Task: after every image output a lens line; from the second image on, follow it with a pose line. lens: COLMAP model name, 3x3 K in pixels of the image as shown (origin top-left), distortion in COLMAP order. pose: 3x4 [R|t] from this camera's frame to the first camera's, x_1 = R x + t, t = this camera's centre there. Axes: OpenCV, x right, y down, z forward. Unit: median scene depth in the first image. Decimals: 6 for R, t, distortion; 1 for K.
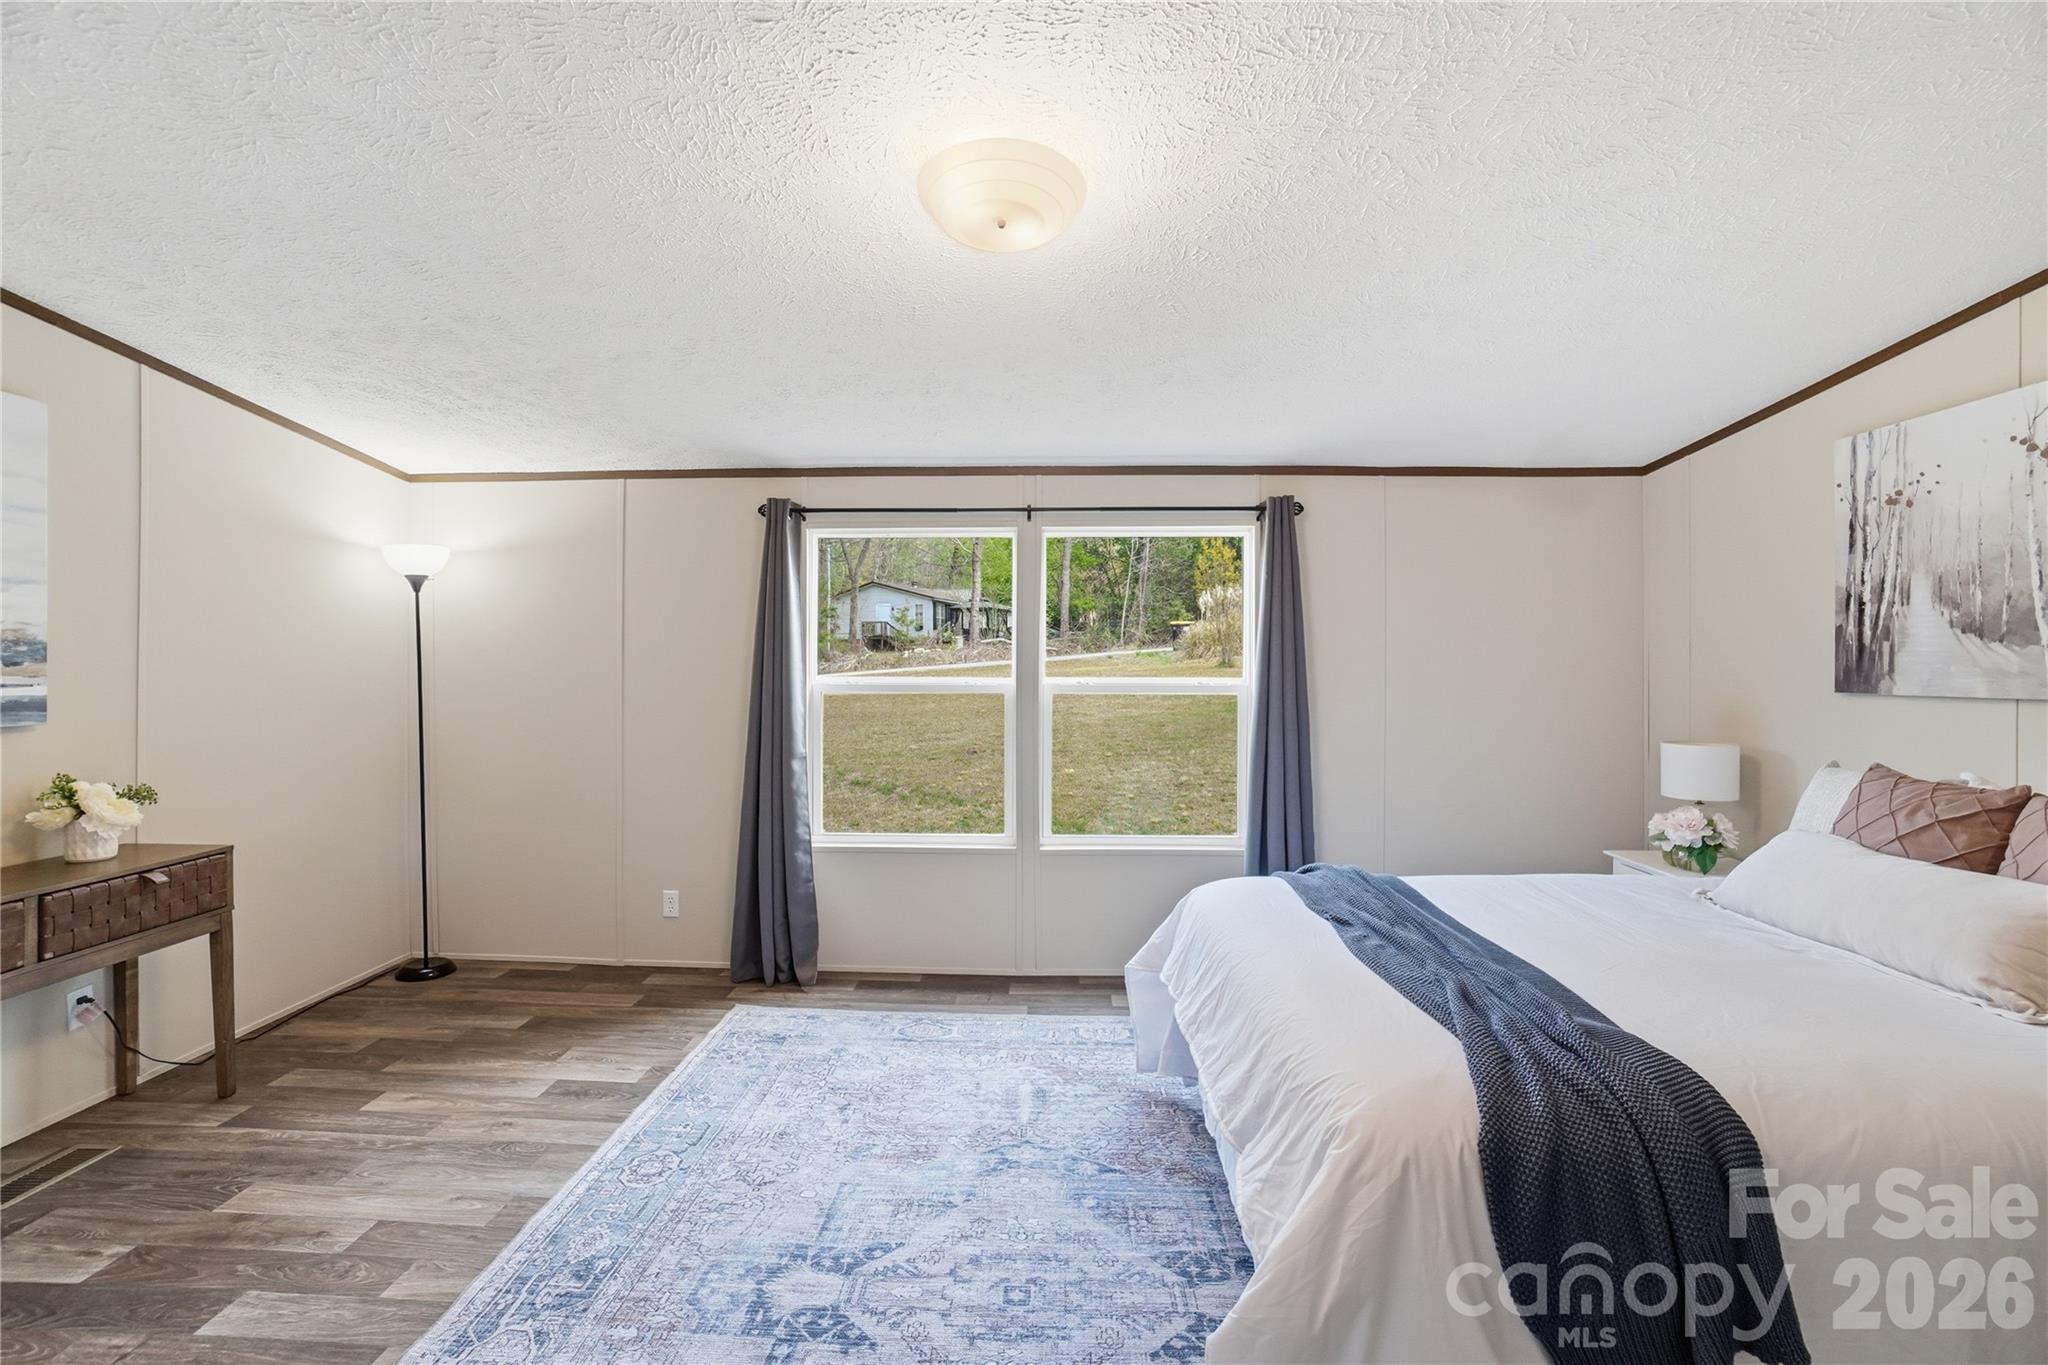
lens RADIAL K [[925.4, 0, 1016.6], [0, 925.4, 673.0], [0, 0, 1]] dist [-0.042886, 0.001346]
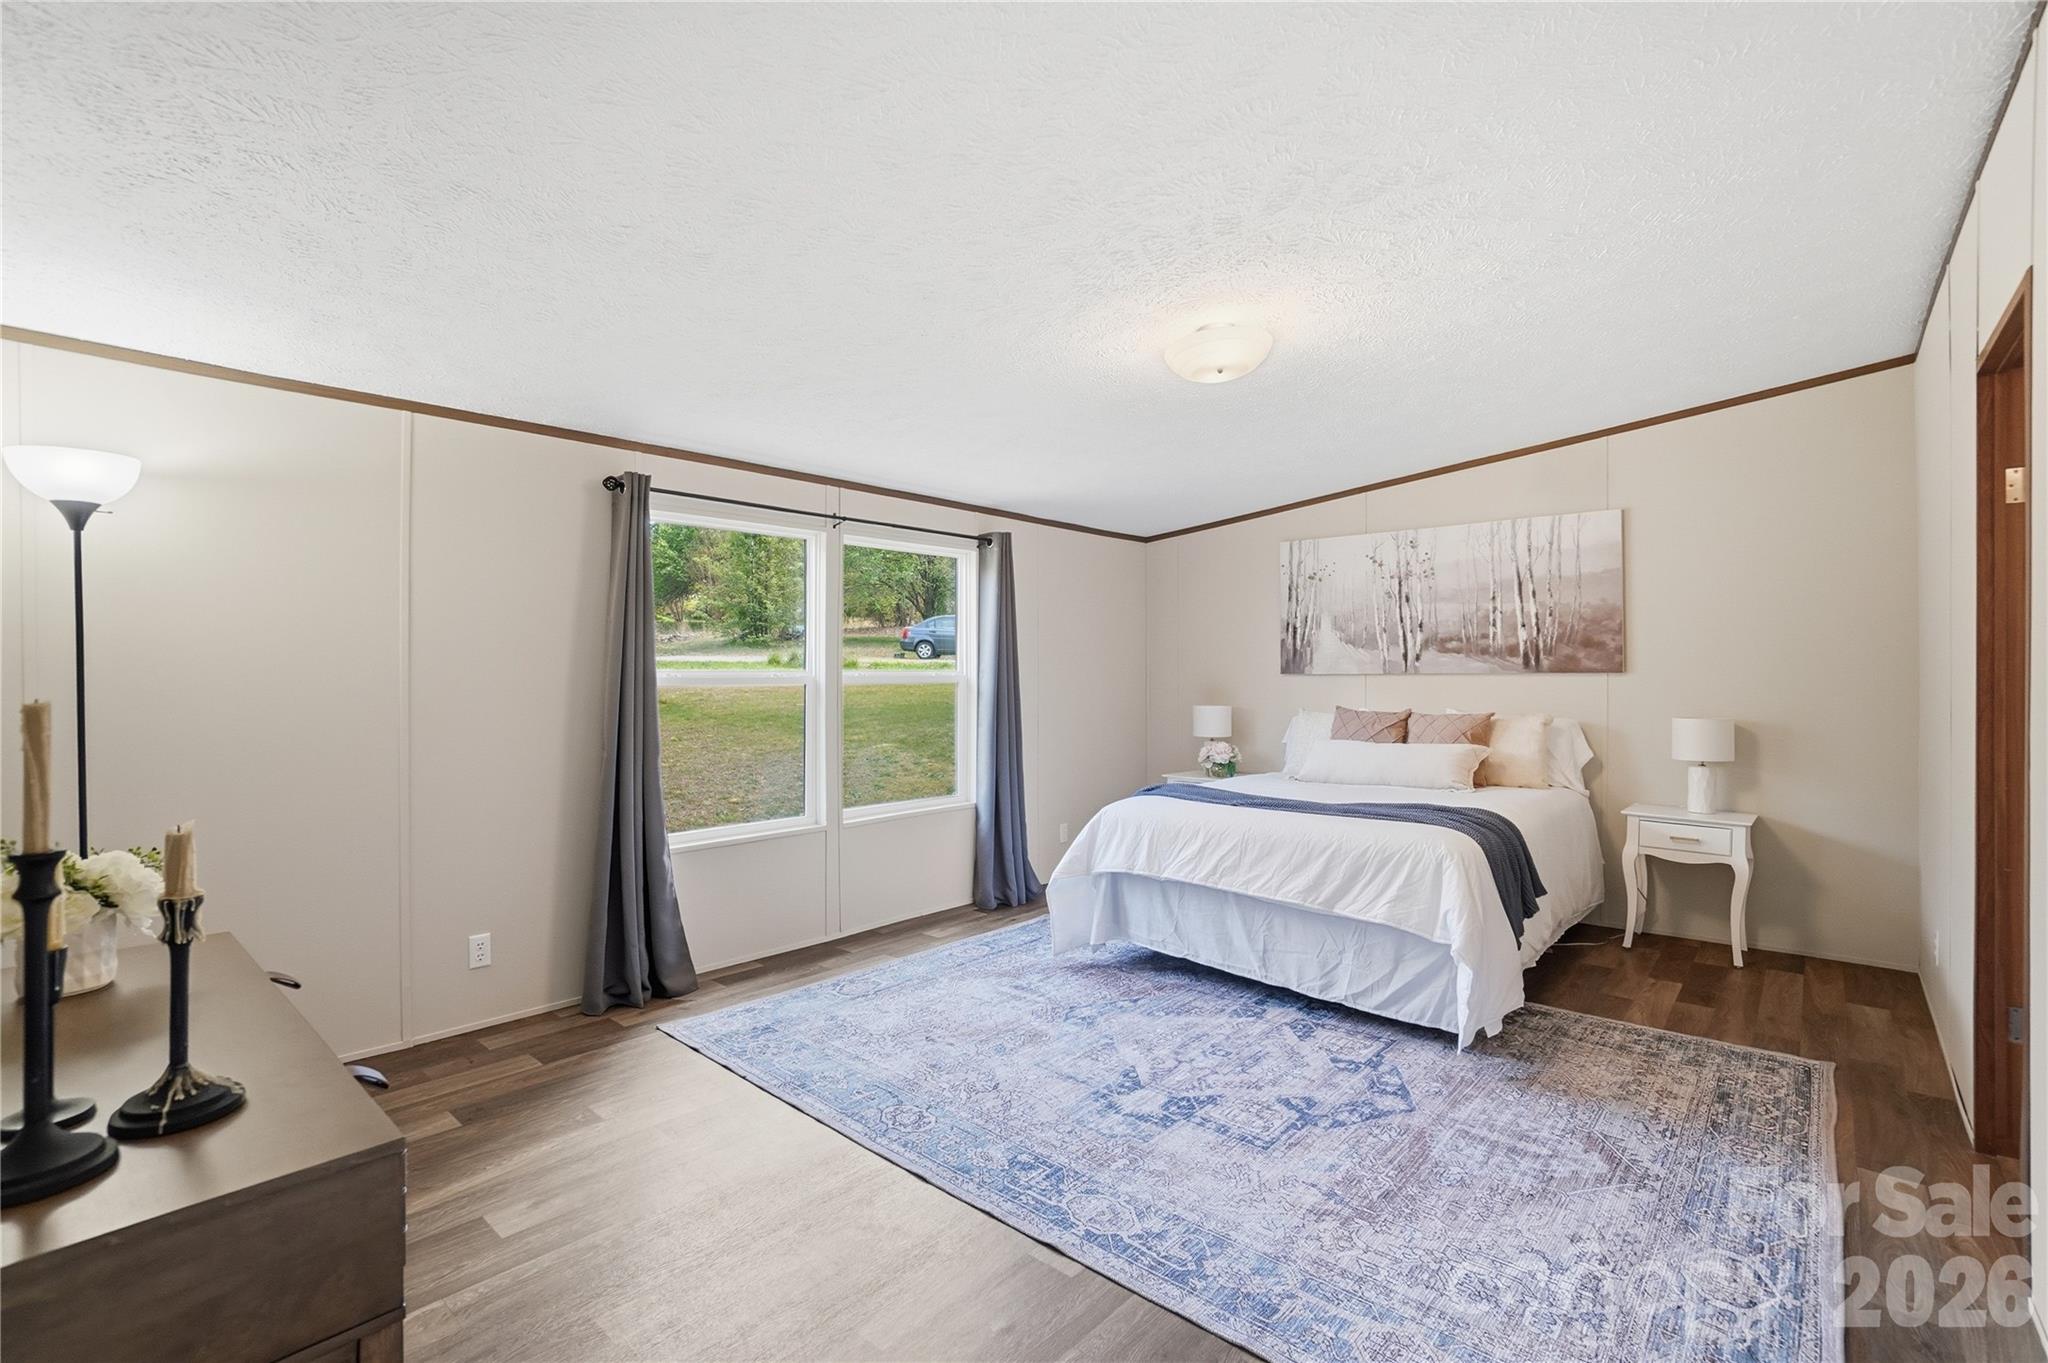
lens RADIAL K [[936.3, 0, 1024.0], [0, 936.3, 681.5], [0, 0, 1]] dist [-0.046172, -0.000134]
pose [[0.627511, -0.010351, 0.778539, -0.787463], [0.008100, 0.999944, 0.006766, 0.015744], [-0.778565, 0.002061, 0.627560, 0.137795]]
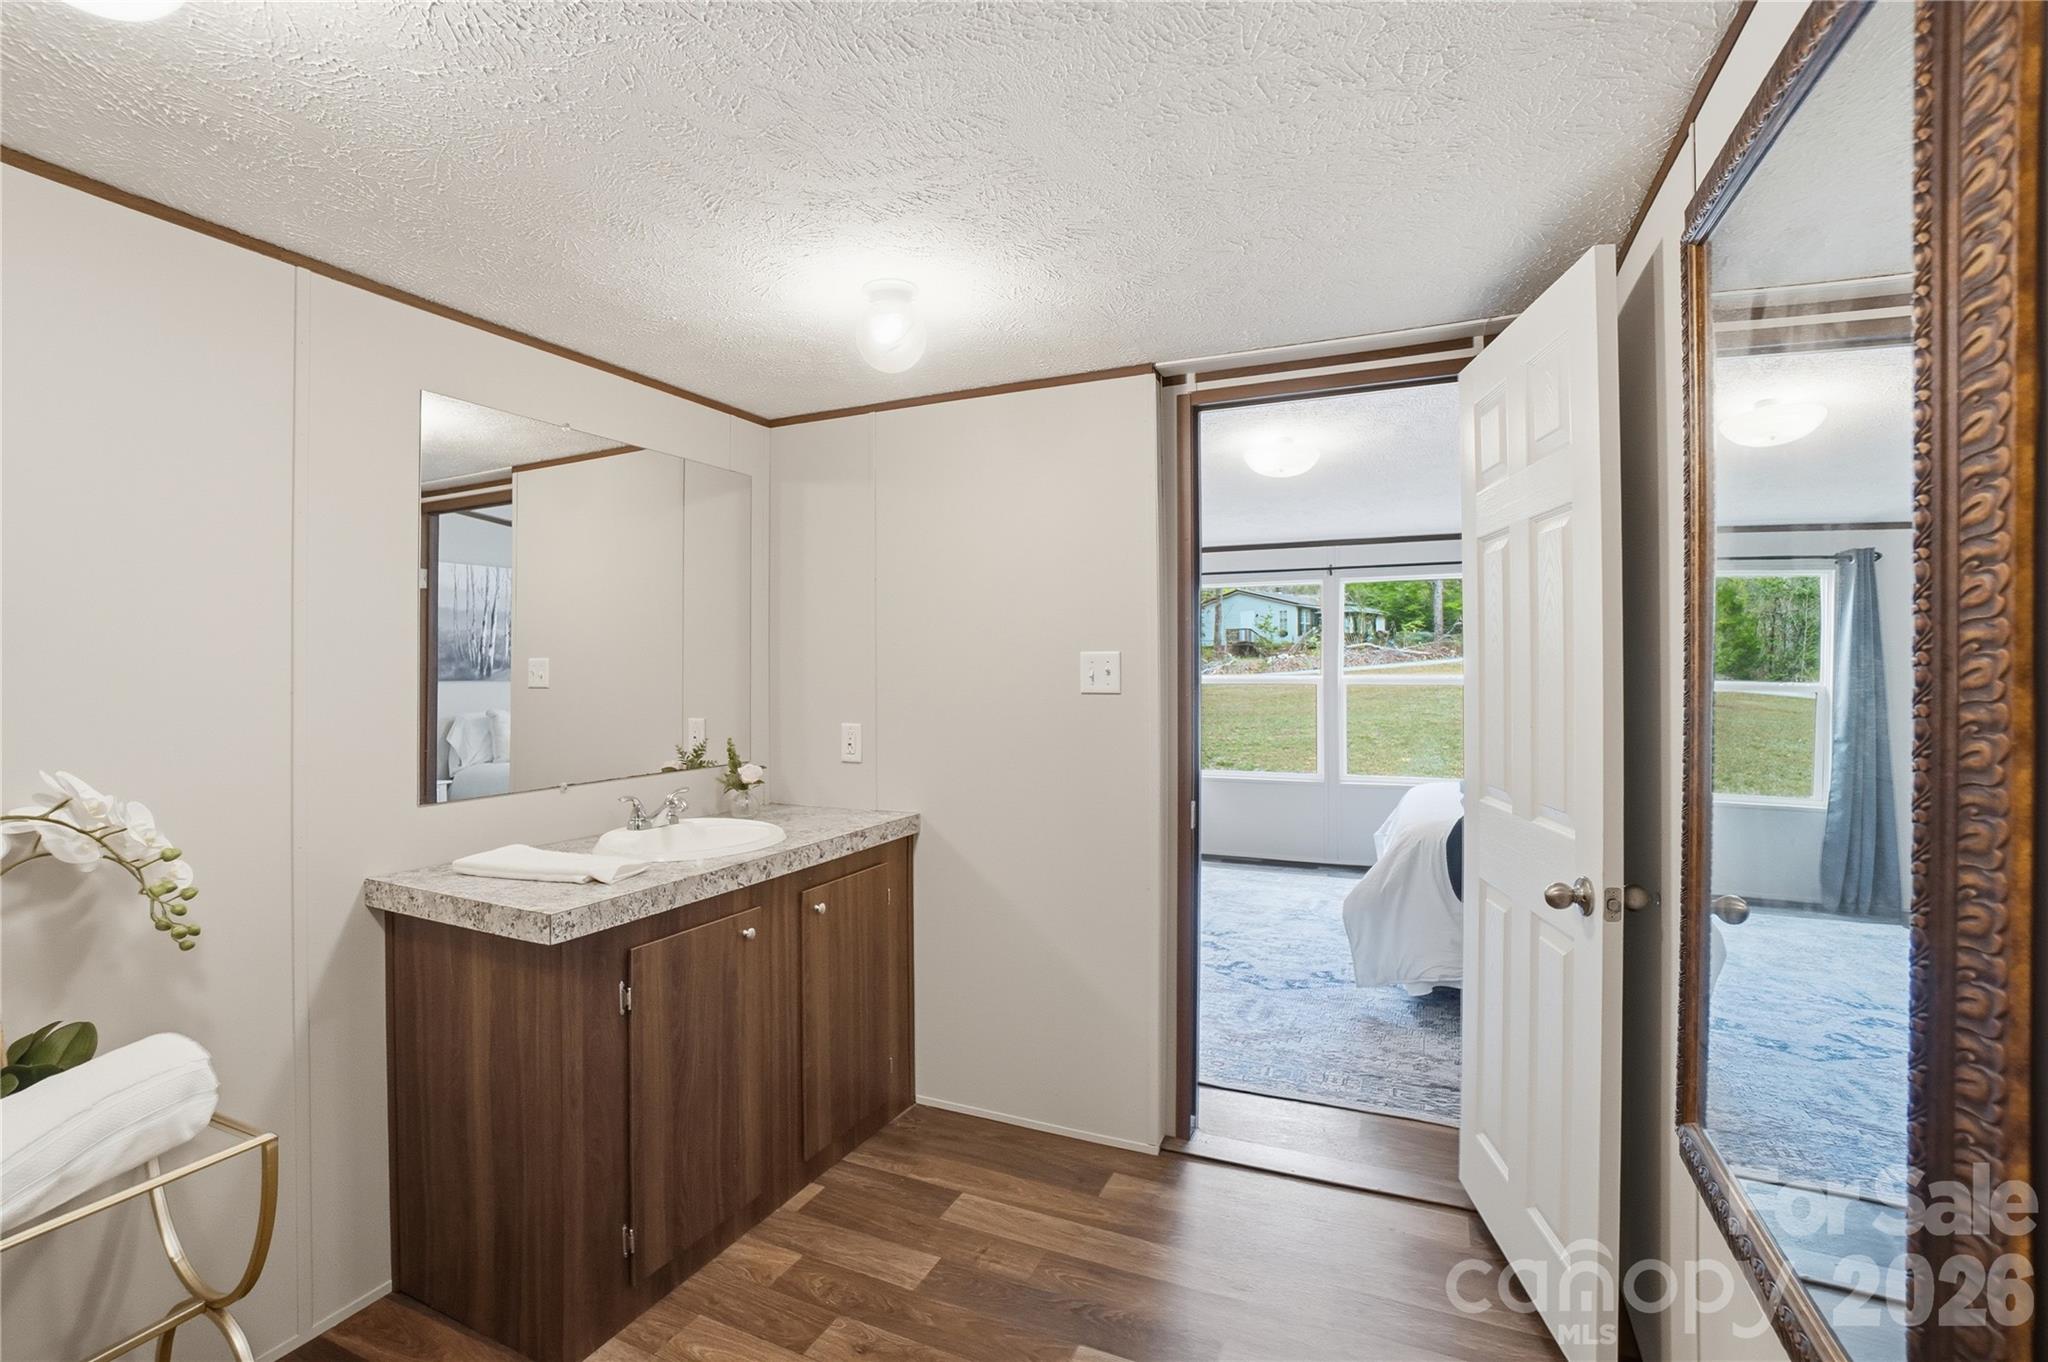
lens RADIAL K [[925.4, 0, 1016.6], [0, 925.4, 671.5], [0, 0, 1]] dist [-0.042886, 0.001346]
pose [[0.924889, -0.007079, -0.380172, 0.126790], [0.003750, 0.999948, -0.009495, 0.014080], [0.380219, 0.007356, 0.924867, -0.734110]]
